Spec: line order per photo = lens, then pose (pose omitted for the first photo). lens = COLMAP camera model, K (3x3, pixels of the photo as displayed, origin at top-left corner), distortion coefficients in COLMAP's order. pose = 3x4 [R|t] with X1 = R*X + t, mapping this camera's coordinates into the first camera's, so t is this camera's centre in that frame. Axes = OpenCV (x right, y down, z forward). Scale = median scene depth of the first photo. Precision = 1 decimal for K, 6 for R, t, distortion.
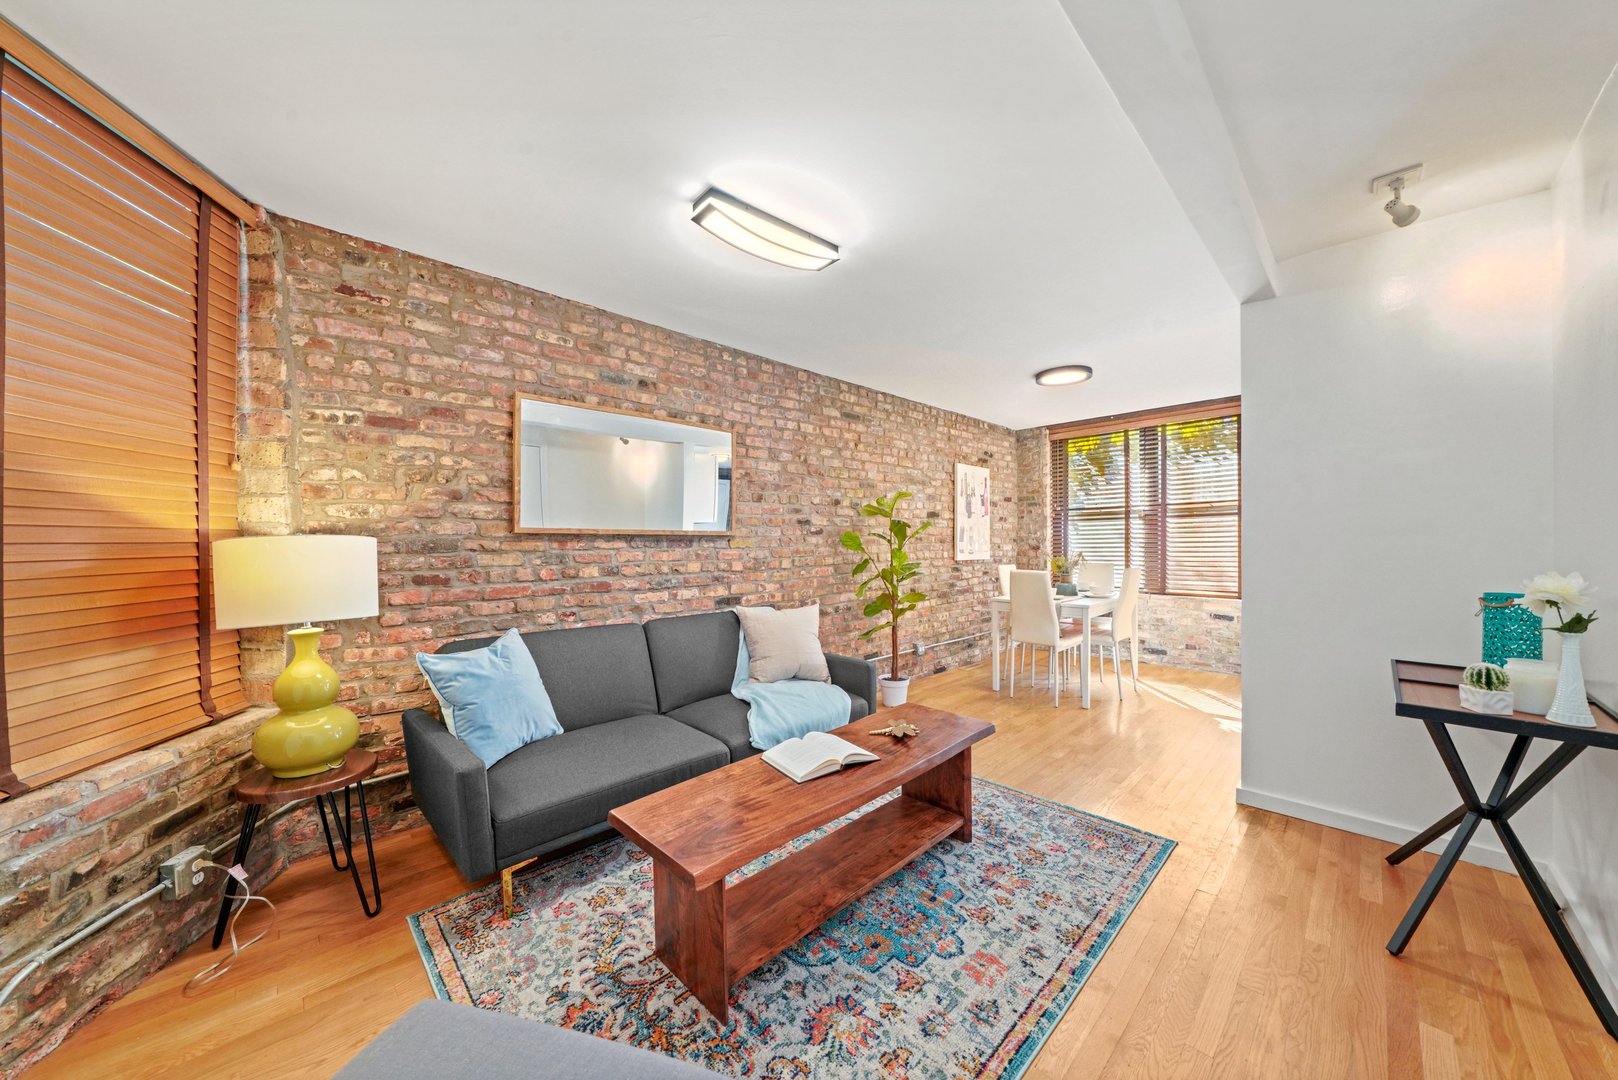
lens RADIAL K [[564.9, 0, 804.5], [0, 564.9, 546.0], [0, 0, 1]] dist [-0.019241, 0.000225]
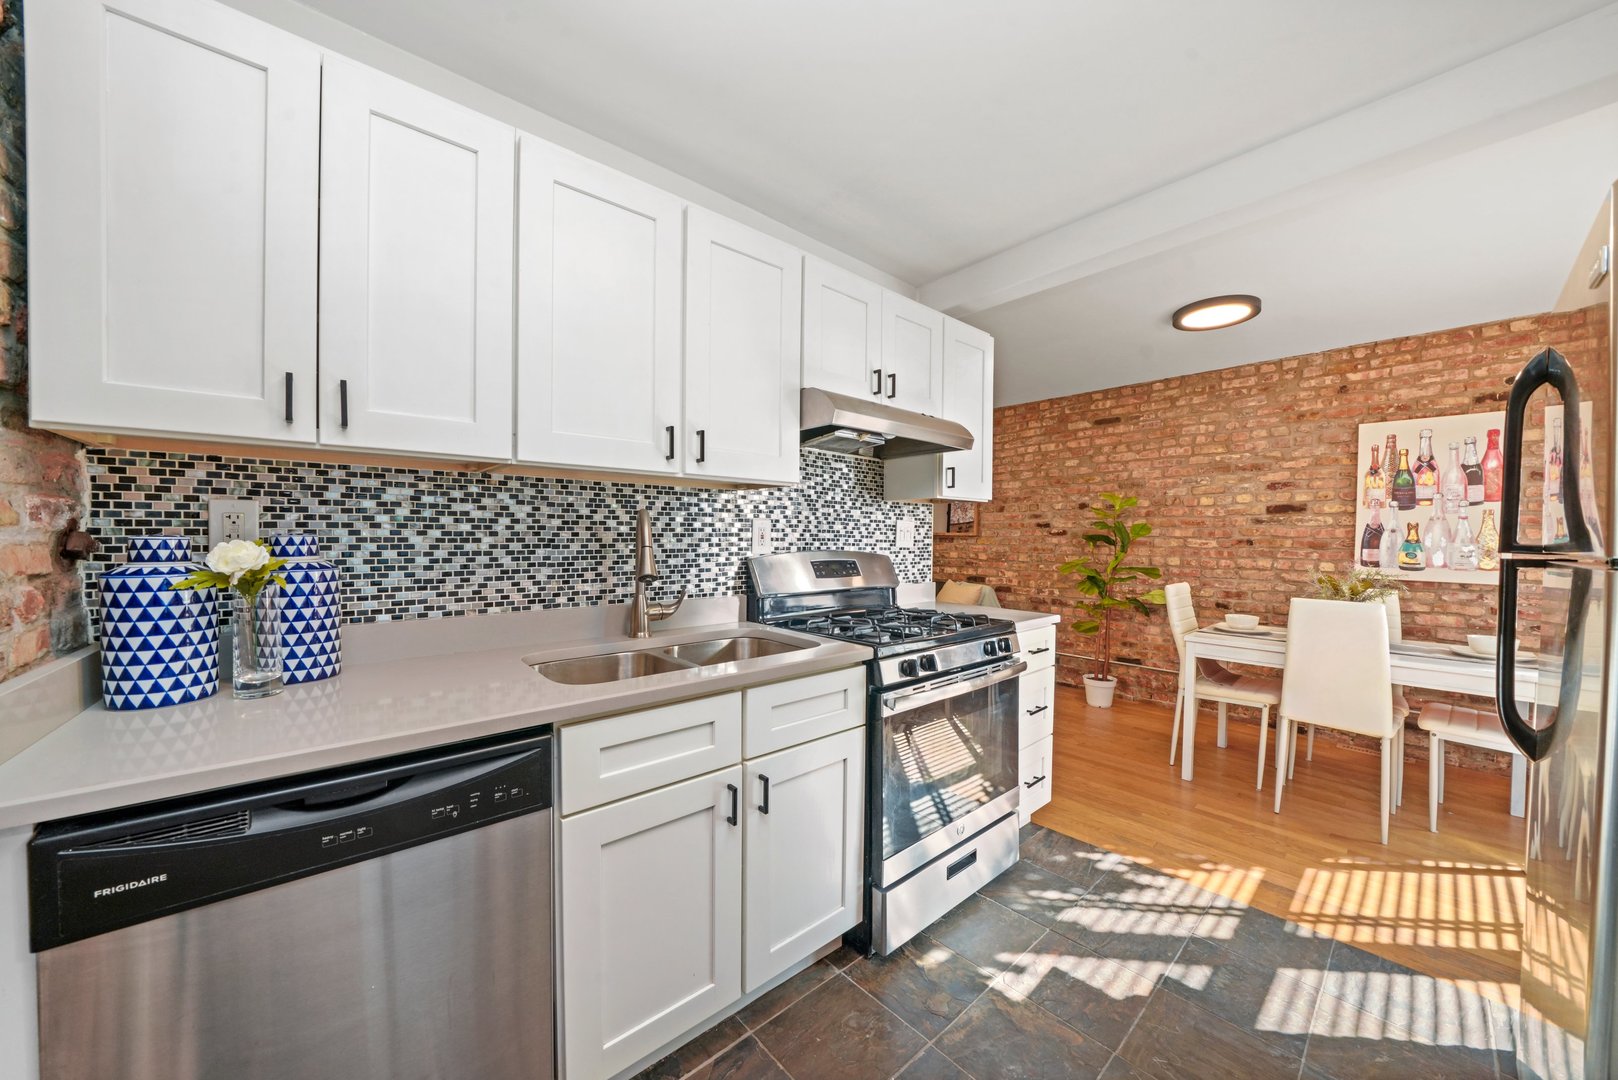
lens RADIAL K [[564.9, 0, 812.0], [0, 564.9, 545.0], [0, 0, 1]] dist [-0.019241, 0.000225]
pose [[-0.047280, 0.025174, -0.998564, 1.307248], [-0.017484, 0.999508, 0.026026, -0.023860], [0.998729, 0.018689, -0.046817, 0.587204]]
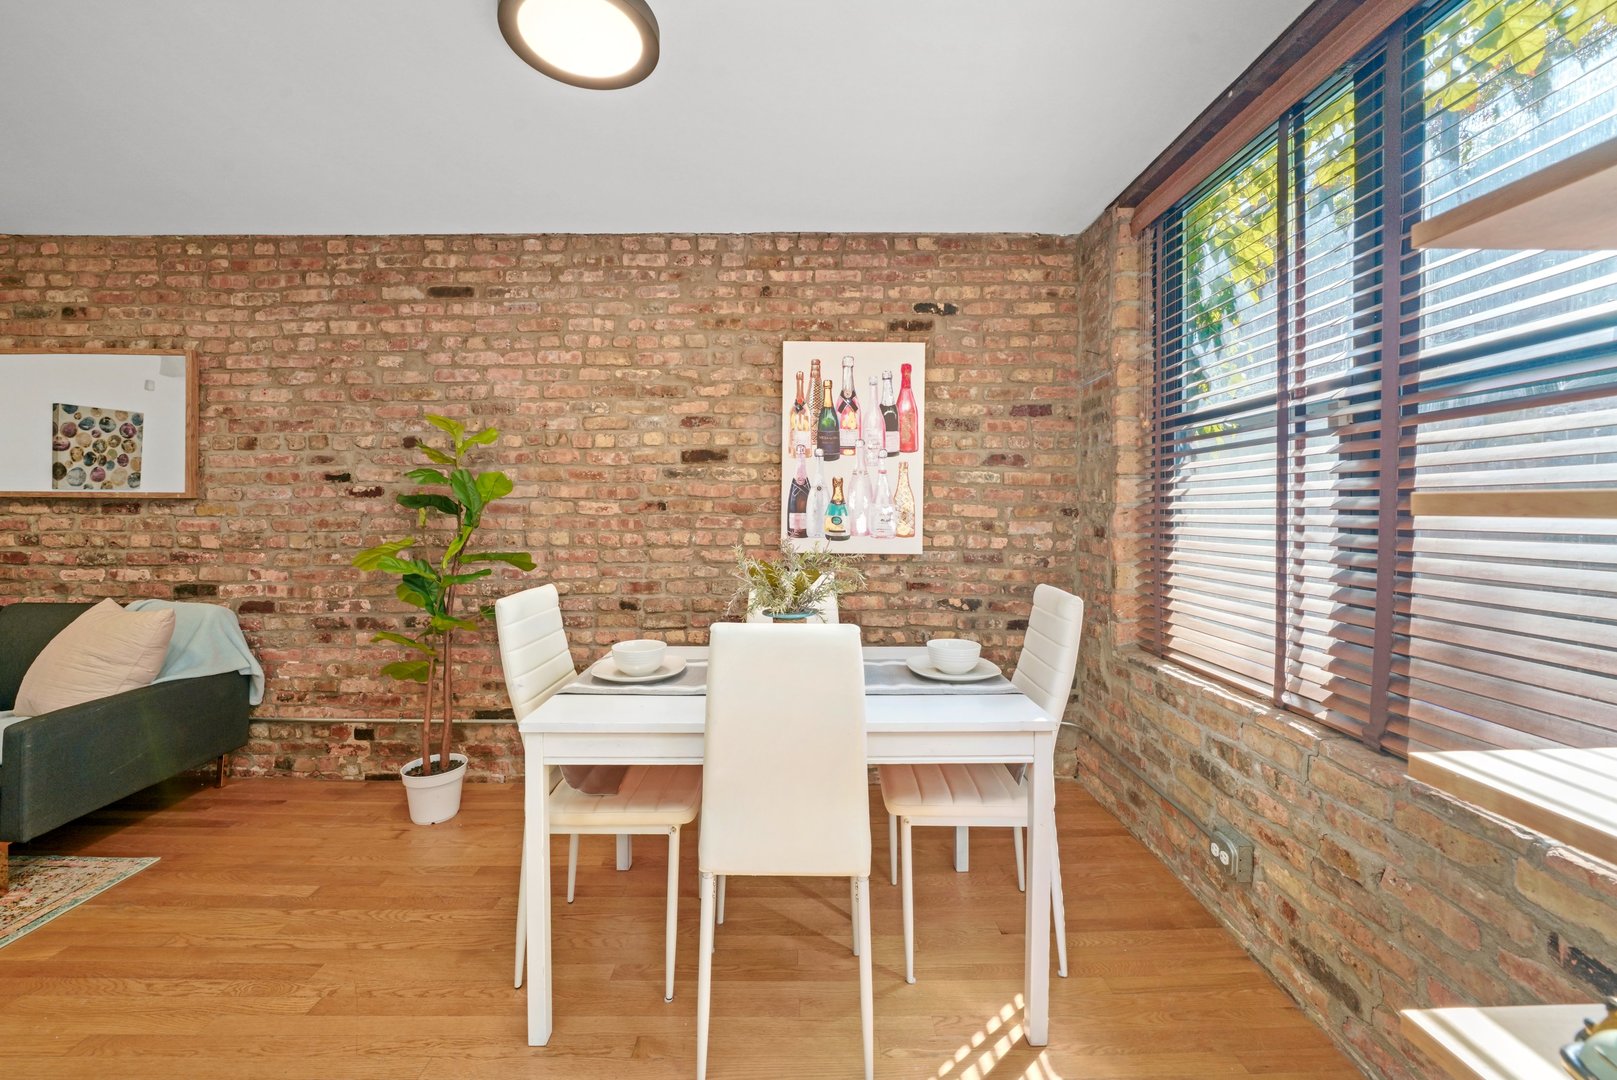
lens RADIAL K [[635.6, 0, 801.2], [0, 635.6, 509.1], [0, 0, 1]] dist [-0.020272, 0.003868]
pose [[0.717065, 0.014991, -0.696845, 0.909234], [-0.013744, 0.999878, 0.007367, -0.020191], [0.696870, 0.004295, 0.717184, 0.902037]]
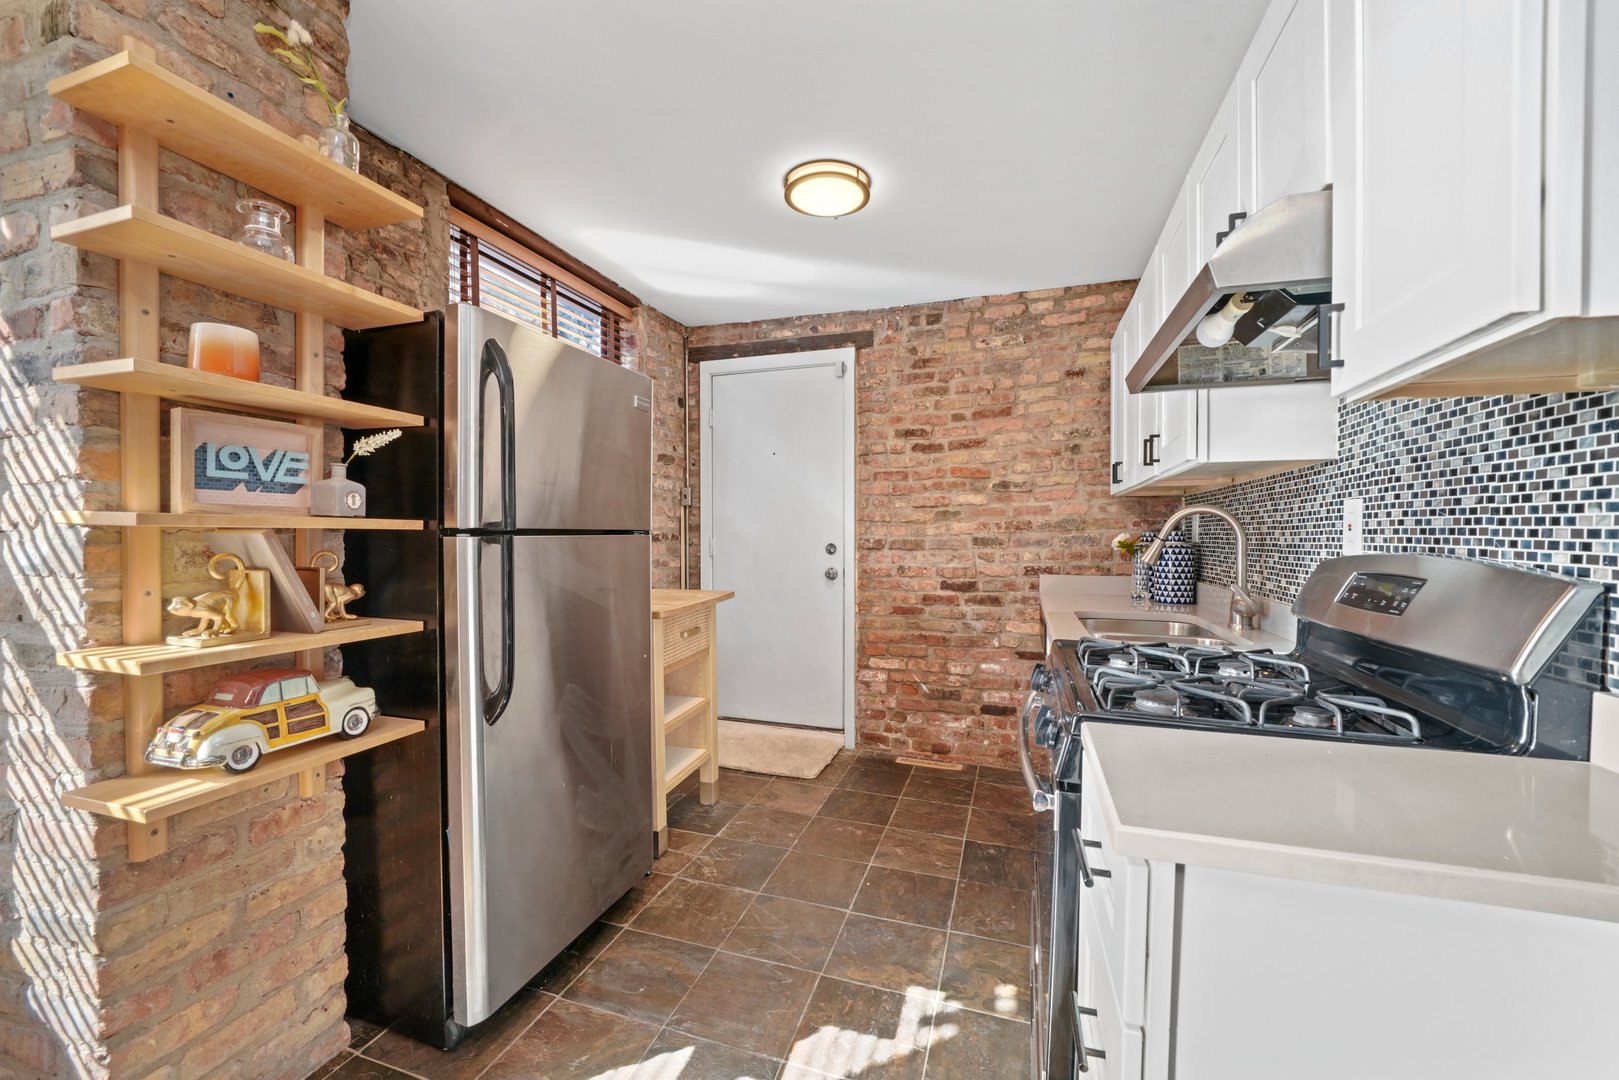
lens RADIAL K [[636.4, 0, 817.4], [0, 636.4, 537.6], [0, 0, 1]] dist [-0.020272, 0.003868]
pose [[-0.470644, -0.003936, 0.882314, 0.564902], [0.006933, 0.999943, 0.008159, -0.015239], [-0.882296, 0.009957, -0.470590, 0.979626]]
